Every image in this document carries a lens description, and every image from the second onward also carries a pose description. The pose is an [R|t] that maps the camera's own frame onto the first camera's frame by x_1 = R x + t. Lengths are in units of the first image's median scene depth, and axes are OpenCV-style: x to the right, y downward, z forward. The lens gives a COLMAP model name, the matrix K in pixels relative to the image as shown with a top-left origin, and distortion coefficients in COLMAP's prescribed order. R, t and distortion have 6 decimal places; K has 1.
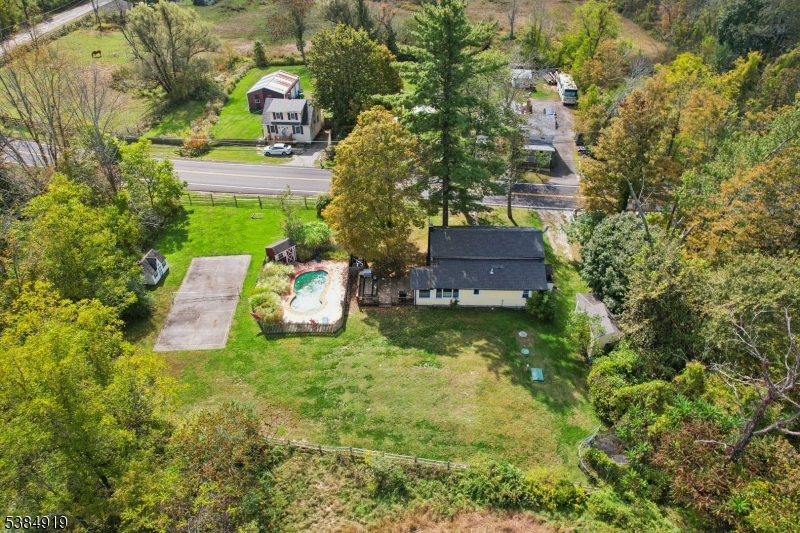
lens RADIAL K [[508.3, 0, 401.6], [0, 508.3, 265.2], [0, 0, 1]] dist [-0.034093, 0.006785]
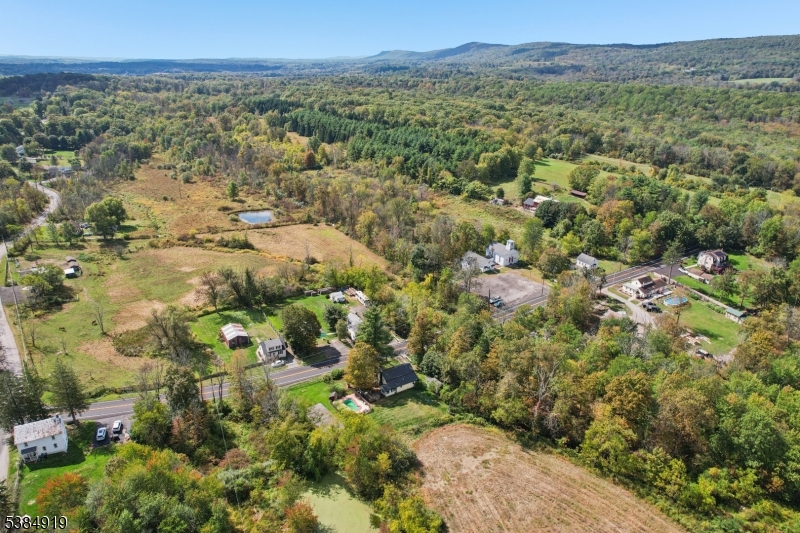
lens RADIAL K [[508.3, 0, 397.8], [0, 508.3, 270.1], [0, 0, 1]] dist [-0.034093, 0.006785]
pose [[0.818294, -0.190692, 0.542246, -1.576589], [0.325653, 0.931162, -0.163975, -0.124439], [-0.473651, 0.310764, 0.824064, -2.026106]]
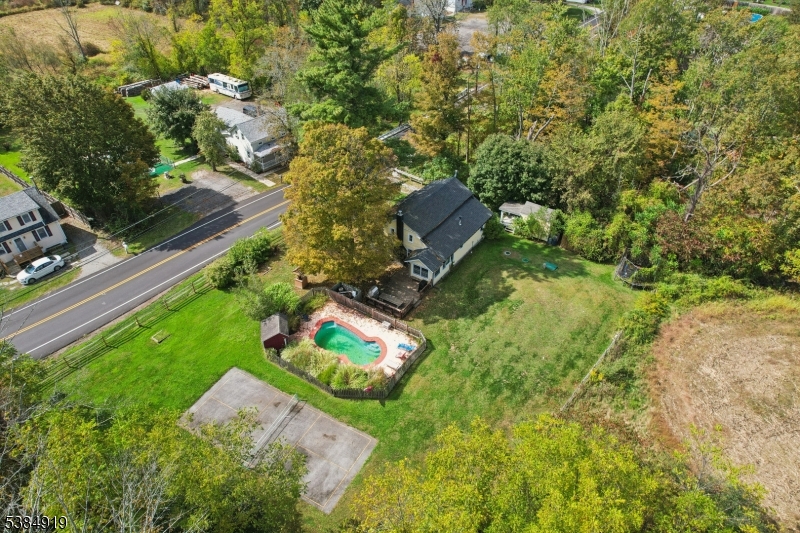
lens RADIAL K [[508.3, 0, 399.5], [0, 508.3, 263.0], [0, 0, 1]] dist [-0.034093, 0.006785]
pose [[0.550411, -0.500720, 0.668078, -0.715638], [0.500407, 0.838389, 0.216095, -0.231890], [-0.668312, 0.215370, 0.712022, 0.320066]]
